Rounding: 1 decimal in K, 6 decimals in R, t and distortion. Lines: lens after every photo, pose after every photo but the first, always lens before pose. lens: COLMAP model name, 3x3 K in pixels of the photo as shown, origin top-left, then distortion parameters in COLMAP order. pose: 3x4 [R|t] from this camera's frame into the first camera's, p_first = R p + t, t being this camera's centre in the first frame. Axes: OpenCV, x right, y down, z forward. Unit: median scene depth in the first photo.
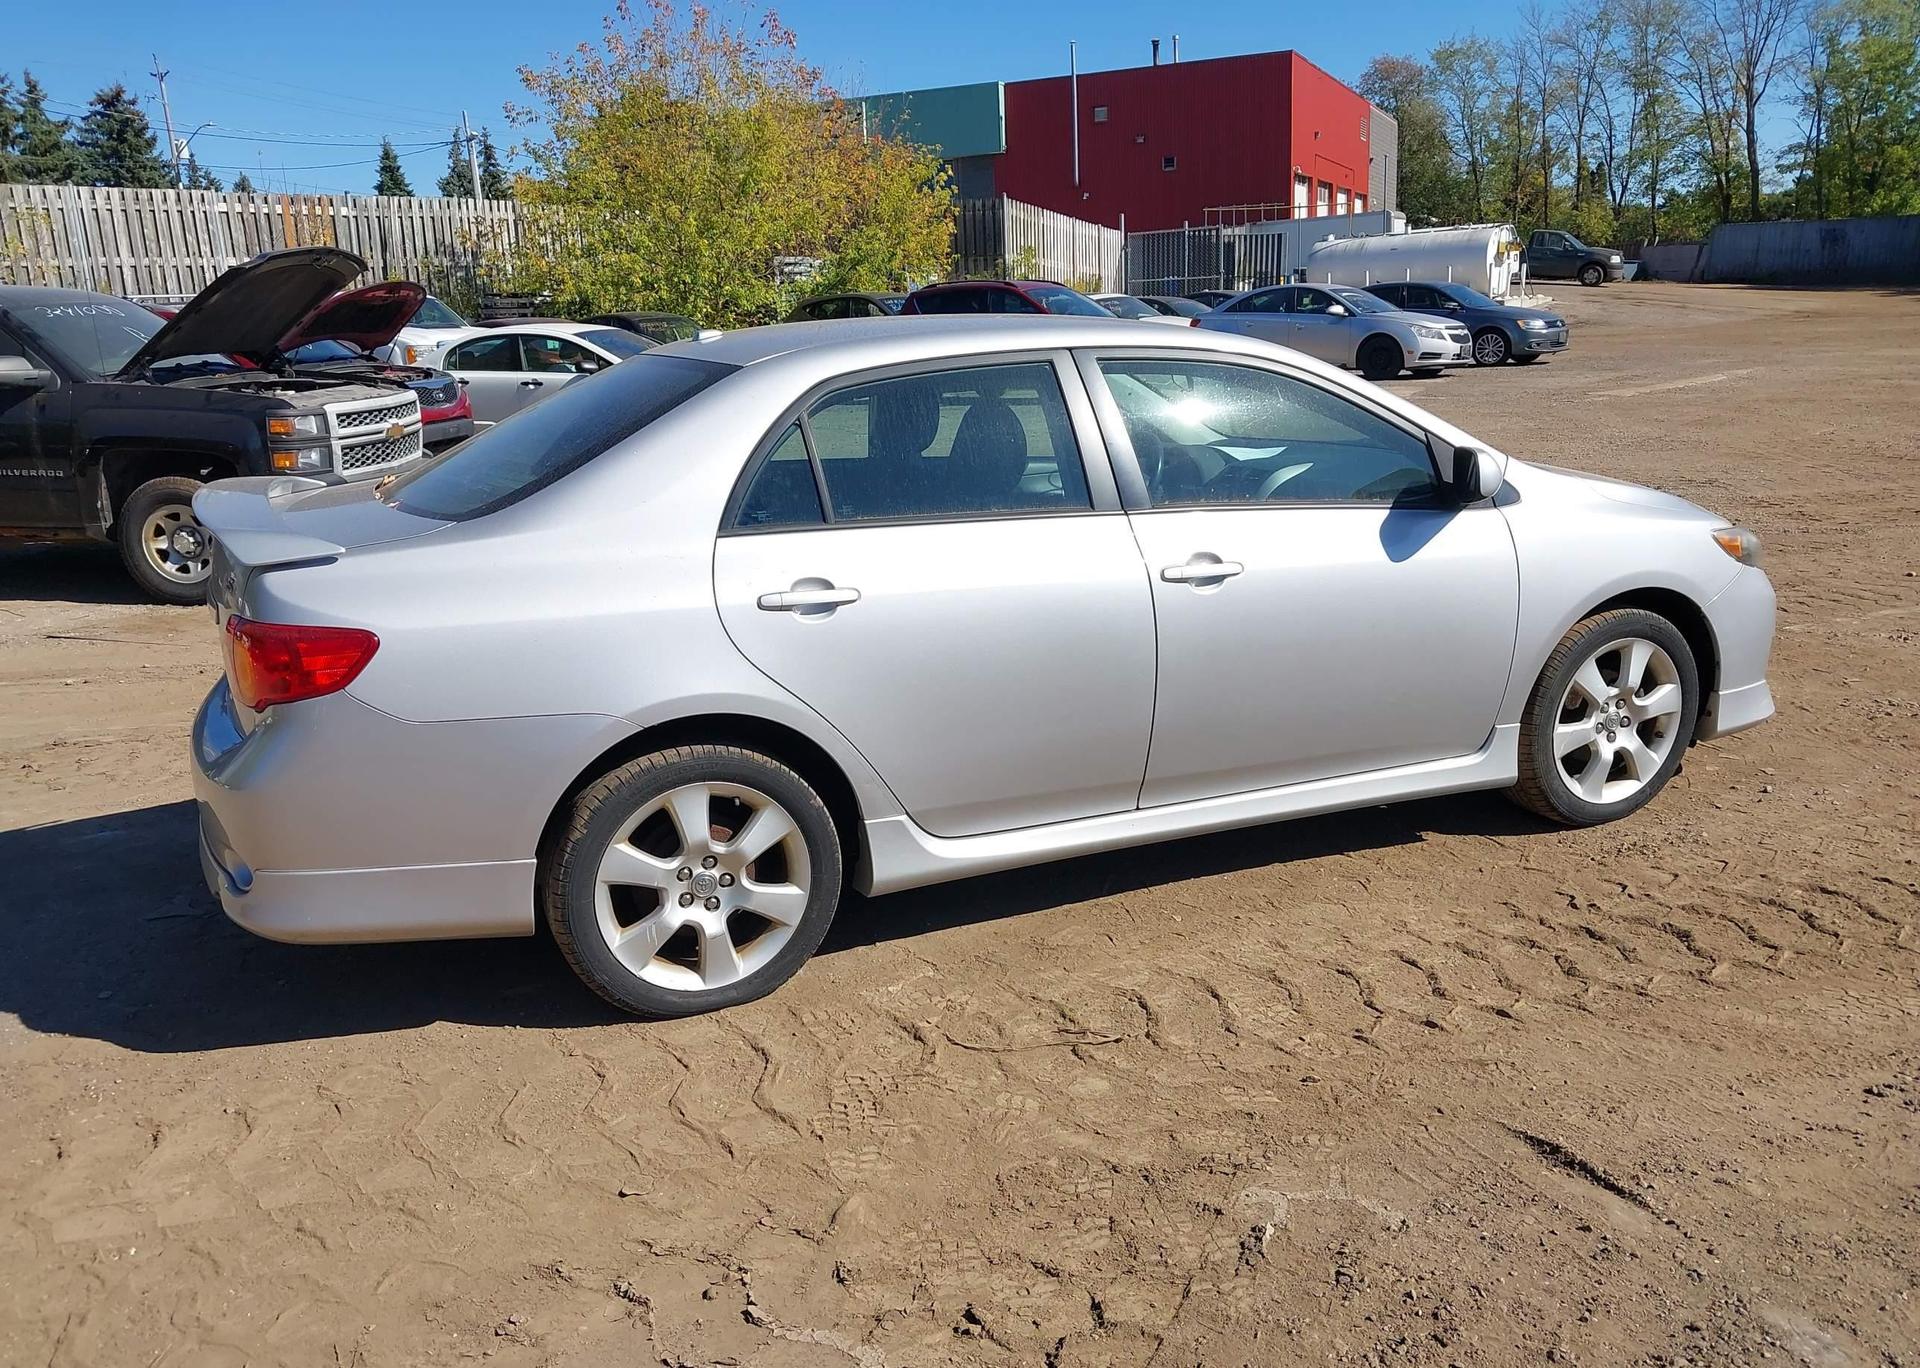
lens RADIAL K [[1553.8, 0, 964.9], [0, 1553.8, 679.3], [0, 0, 1]] dist [0.004589, -0.006661]
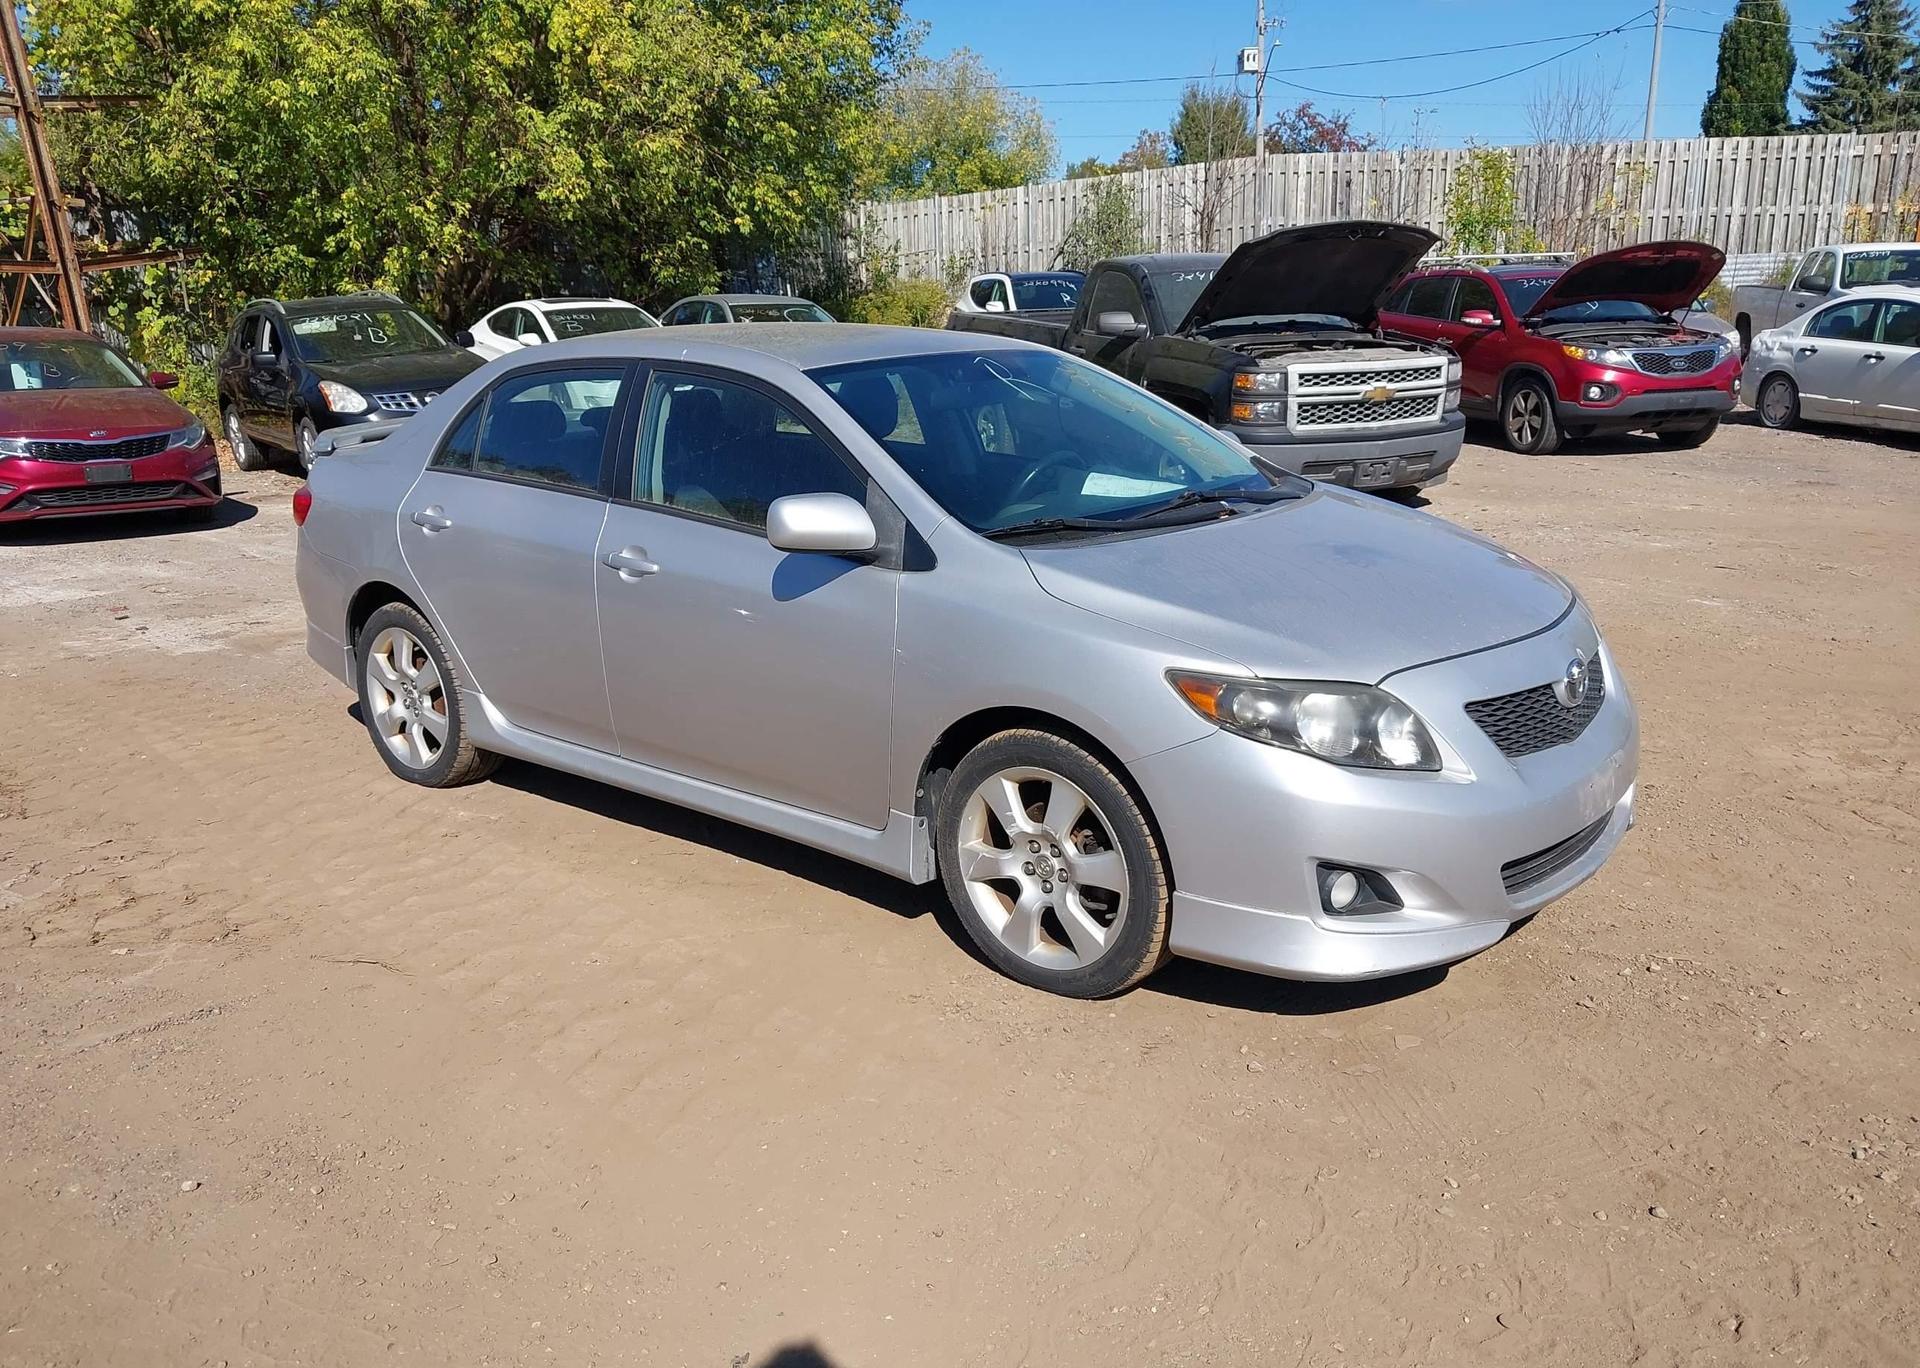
lens RADIAL K [[1553.8, 0, 957.7], [0, 1553.8, 692.1], [0, 0, 1]] dist [0.004589, -0.006661]
pose [[0.445161, 0.248256, -0.860349, 1.057967], [-0.207456, 0.963253, 0.170607, -0.186965], [0.871088, 0.102537, 0.480304, 0.561057]]
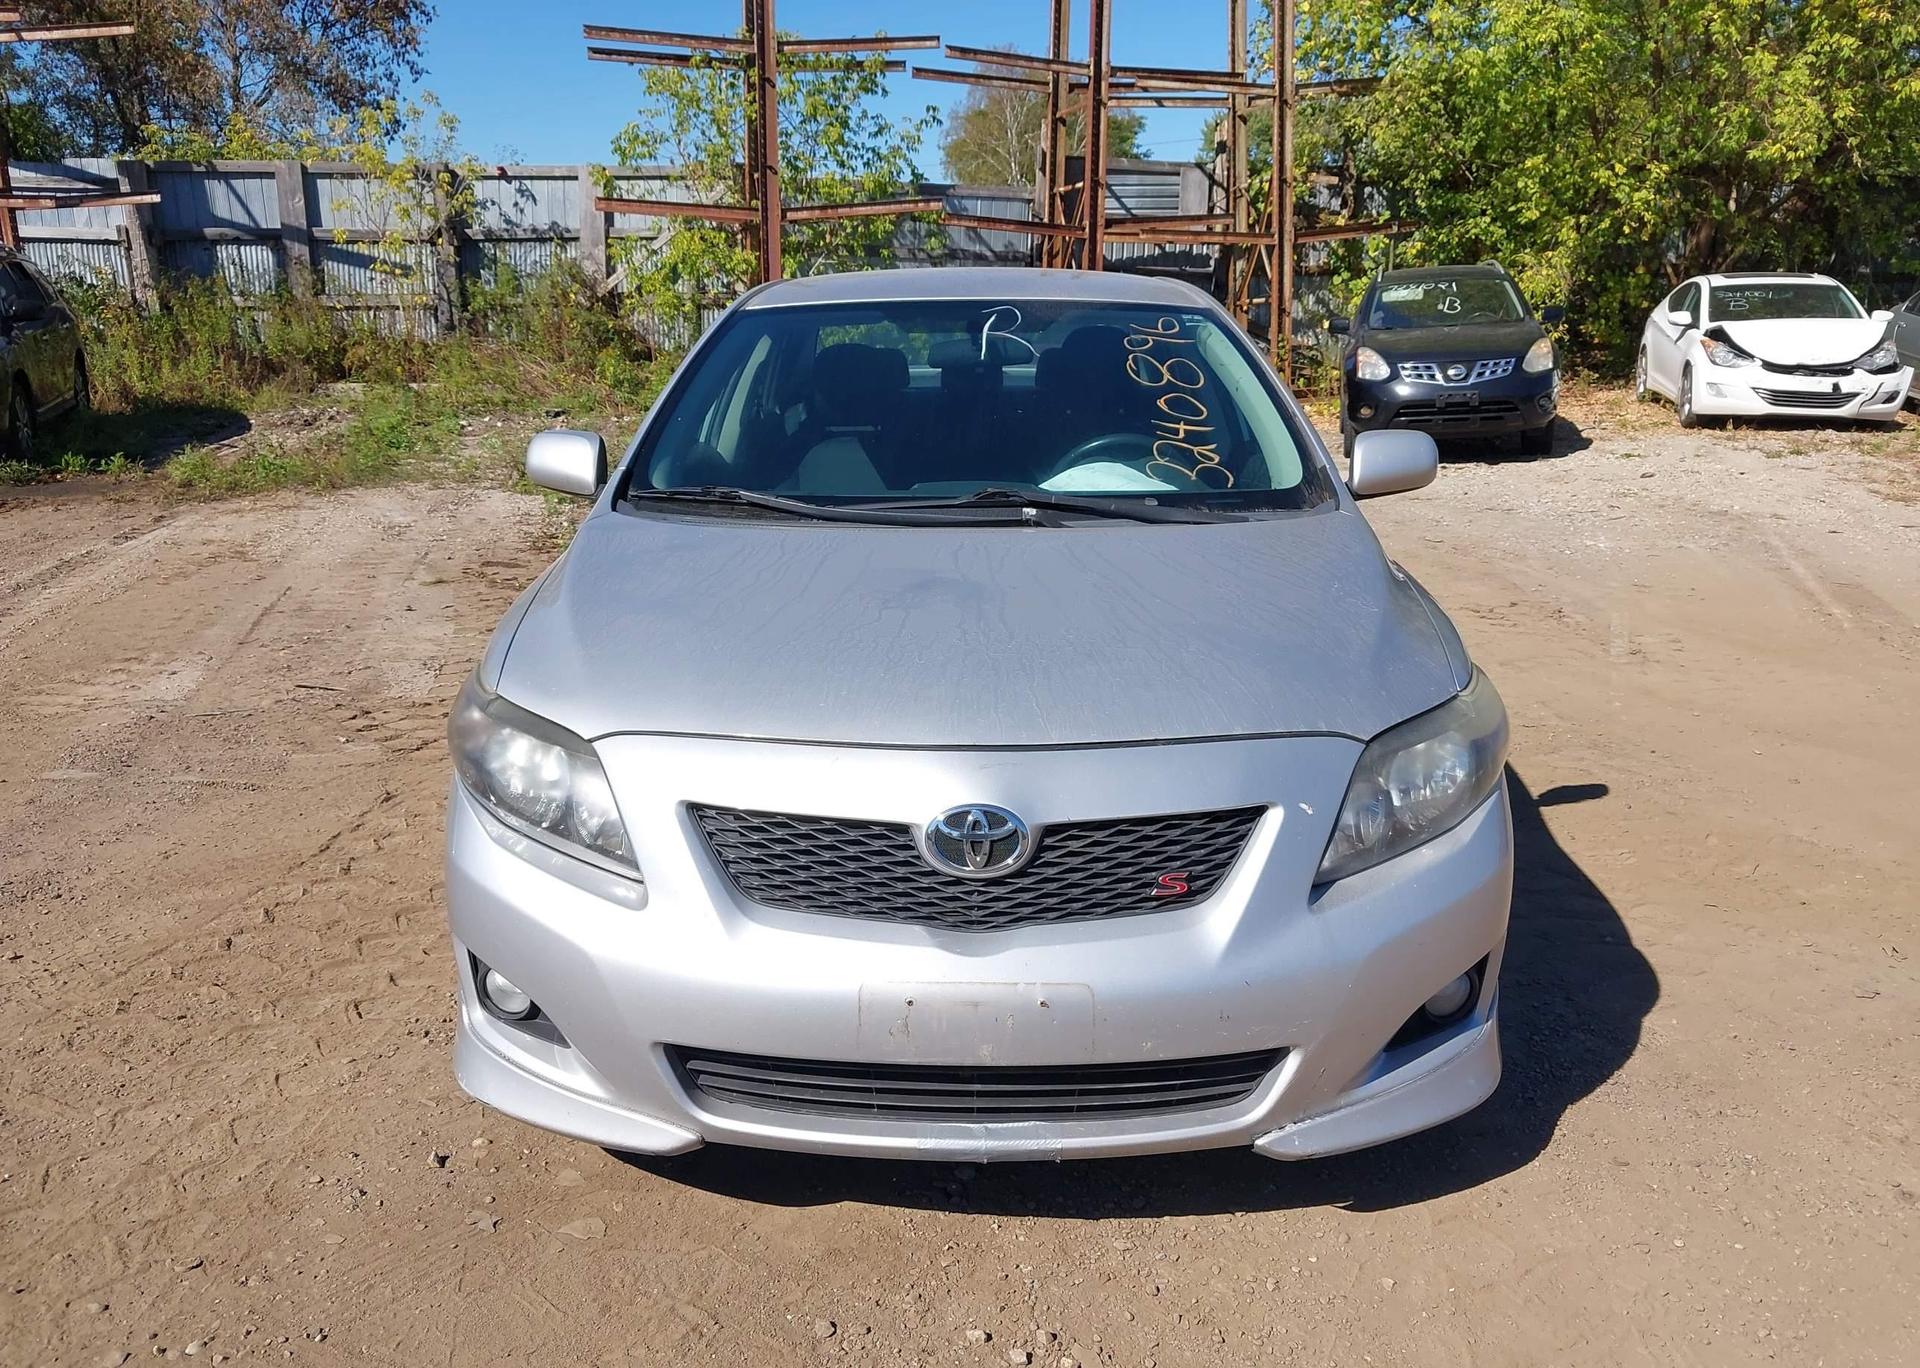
lens RADIAL K [[1553.8, 0, 957.9], [0, 1553.8, 692.9], [0, 0, 1]] dist [0.004589, -0.006661]
pose [[-0.422396, 0.261340, -0.867919, 0.923015], [-0.198359, 0.907671, 0.369847, -0.351733], [0.884441, 0.328381, -0.331557, 1.395247]]
